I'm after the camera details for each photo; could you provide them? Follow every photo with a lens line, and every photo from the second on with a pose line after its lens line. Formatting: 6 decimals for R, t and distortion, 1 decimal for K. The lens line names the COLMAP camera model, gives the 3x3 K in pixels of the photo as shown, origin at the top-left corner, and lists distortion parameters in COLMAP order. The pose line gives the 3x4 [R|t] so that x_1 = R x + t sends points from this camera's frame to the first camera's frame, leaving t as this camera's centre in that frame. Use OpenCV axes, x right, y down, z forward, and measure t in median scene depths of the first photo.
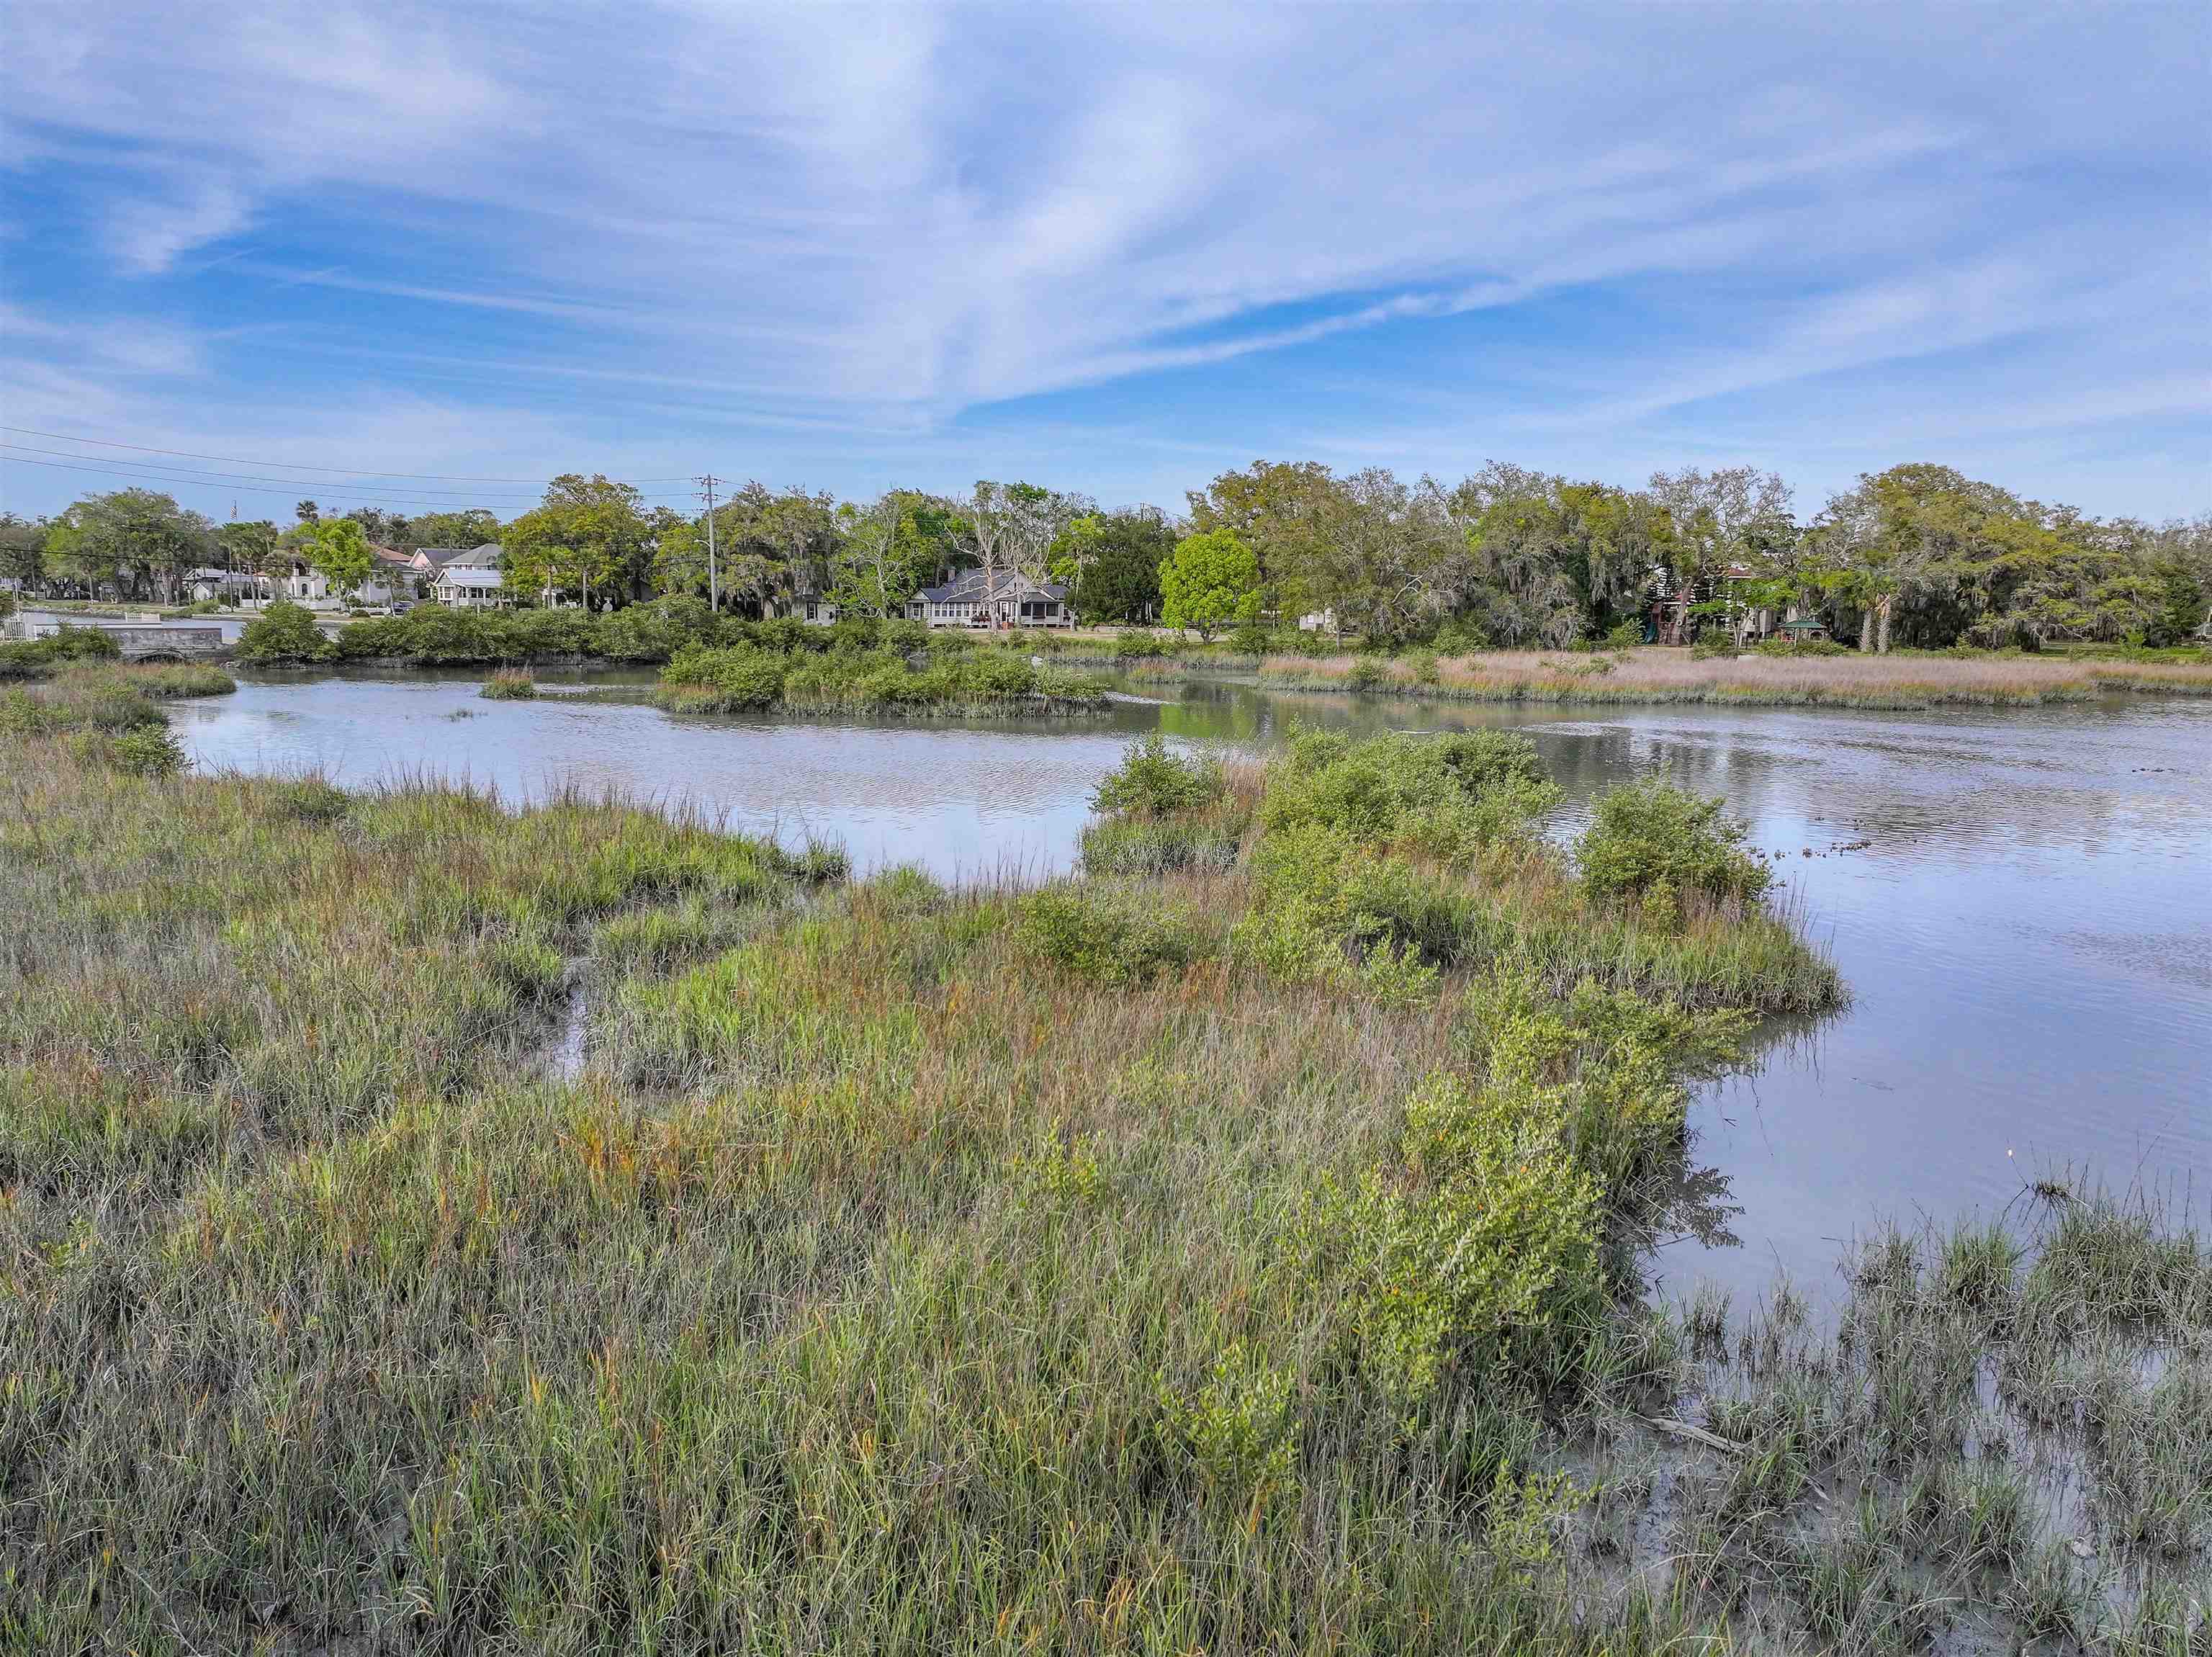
lens RADIAL K [[1566.1, 0, 1115.3], [0, 1566.1, 847.2], [0, 0, 1]] dist [0.004363, 0.013888]
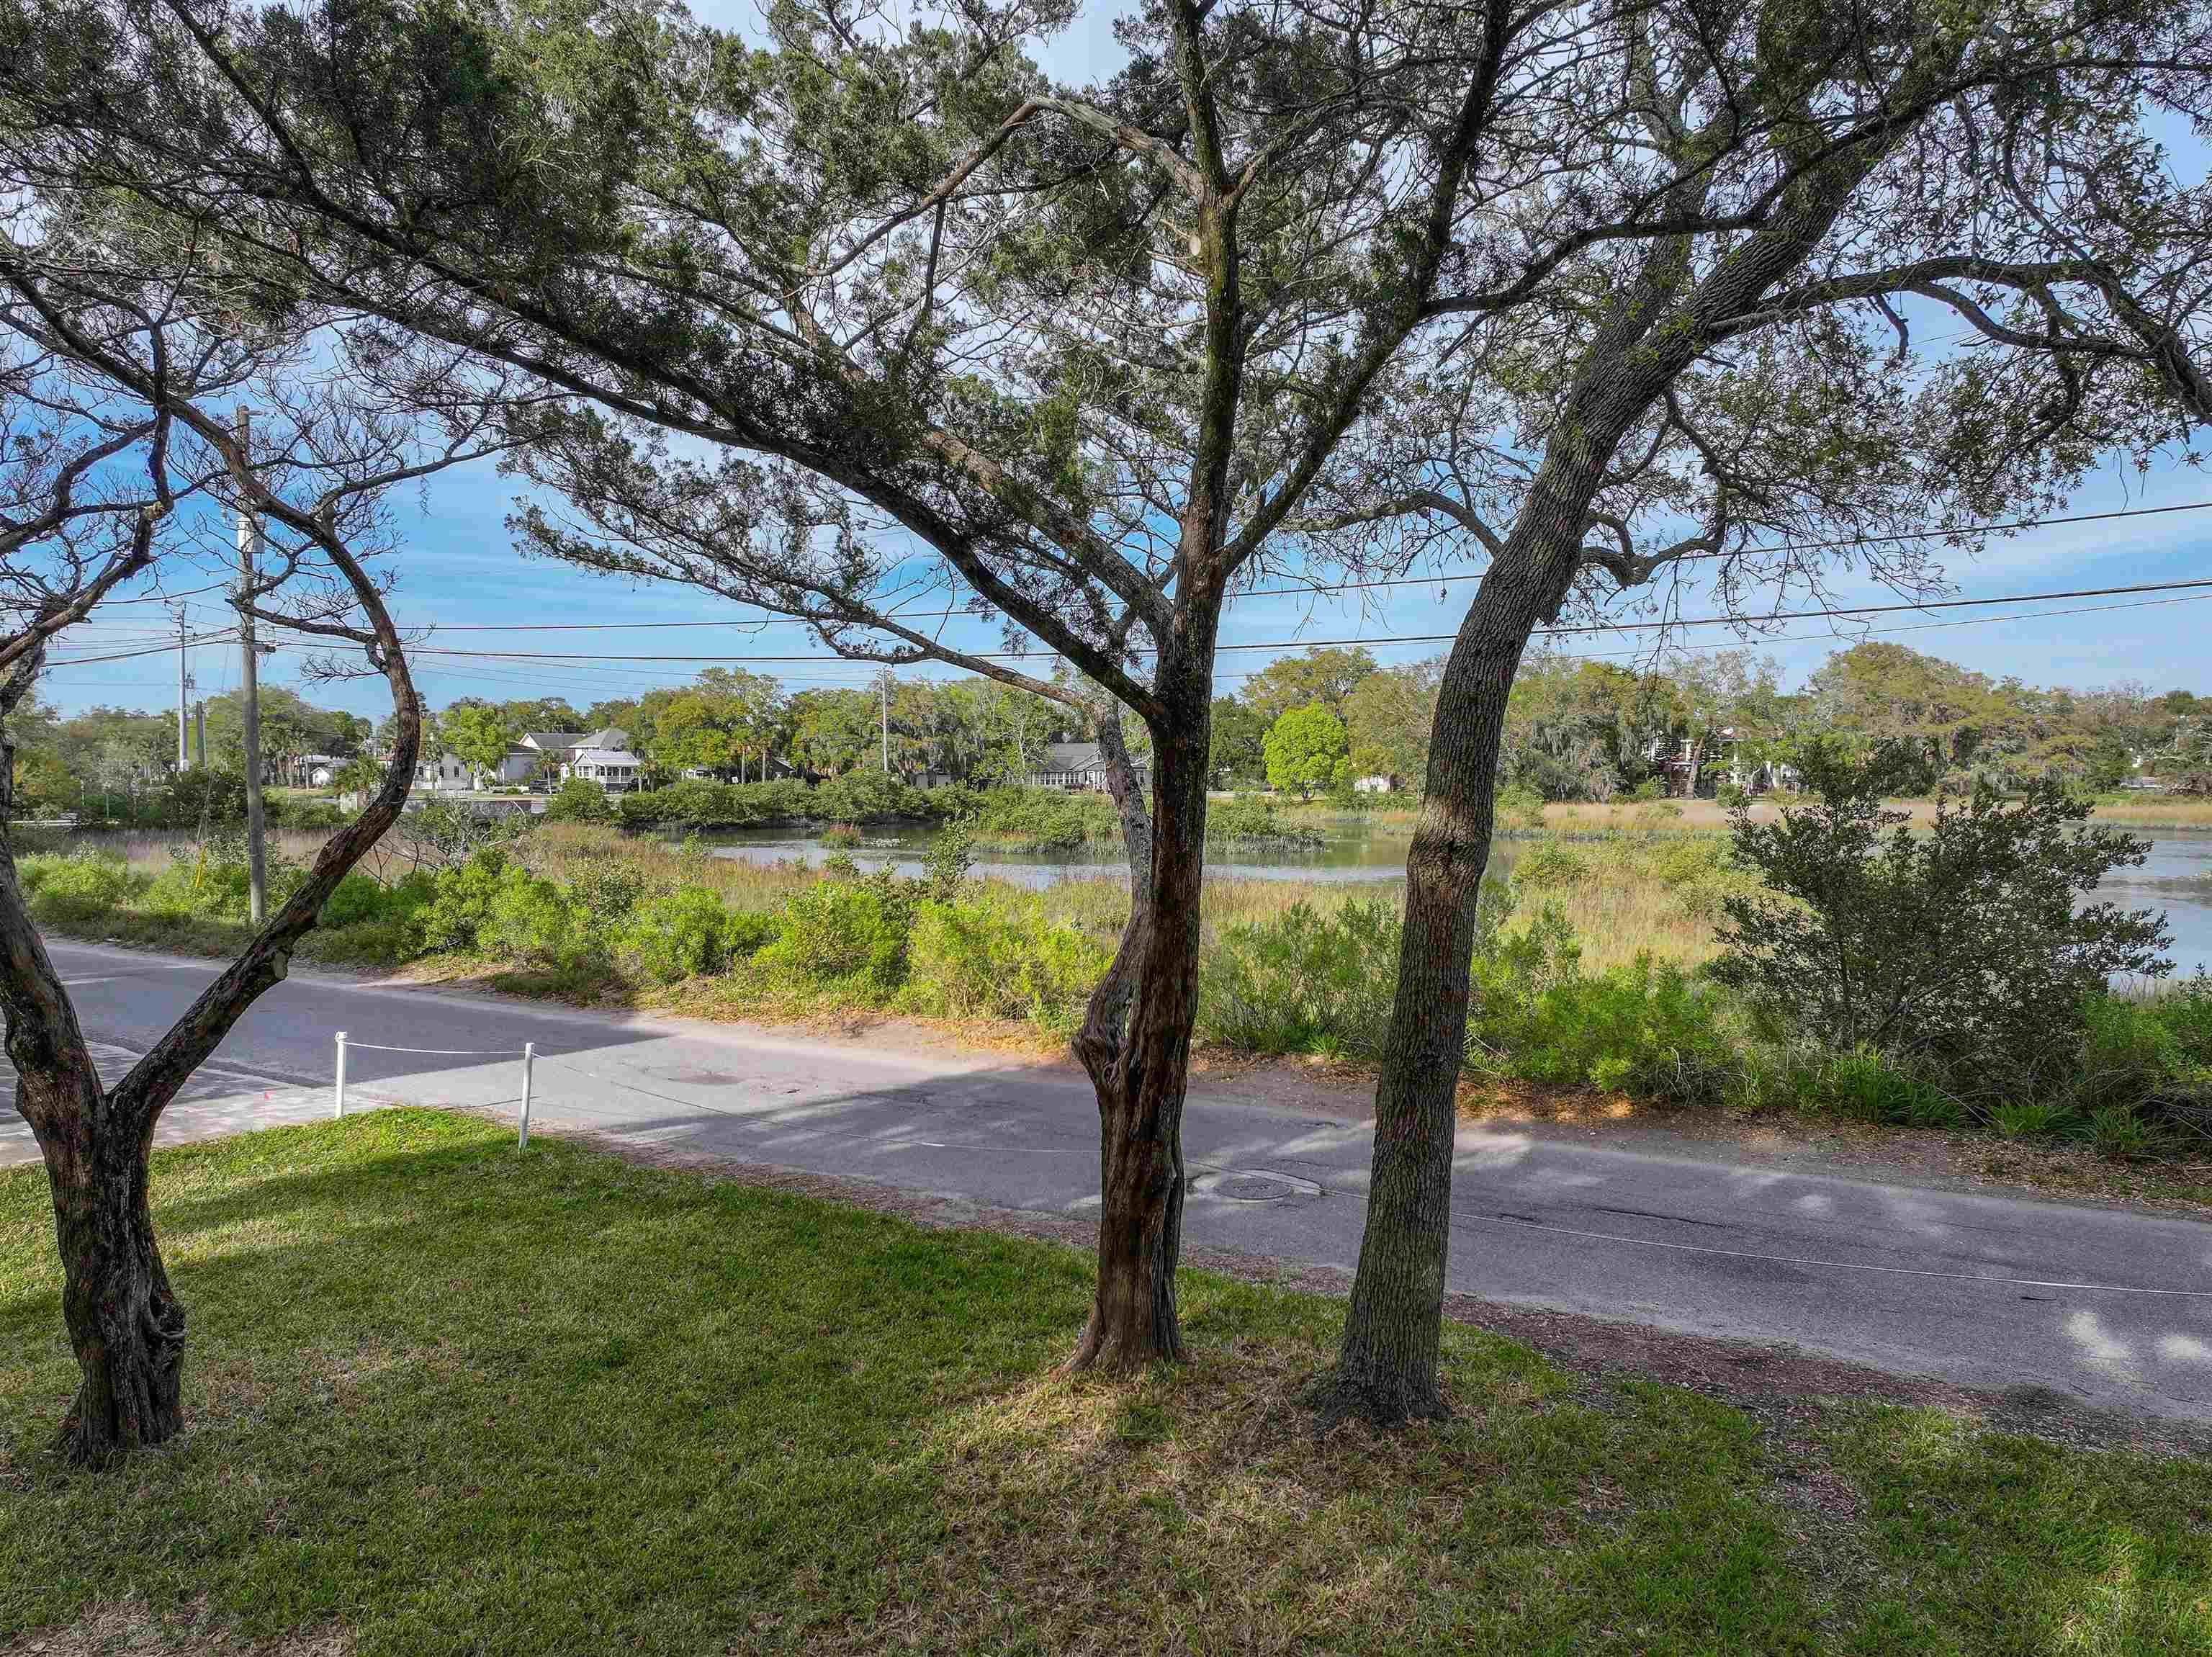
lens RADIAL K [[1566.1, 0, 1118.6], [0, 1566.1, 822.5], [0, 0, 1]] dist [0.004363, 0.013888]
pose [[0.999219, -0.017372, 0.035480, -0.114863], [0.021657, 0.992022, -0.124192, 0.025688], [-0.033039, 0.124864, 0.991624, -0.145127]]
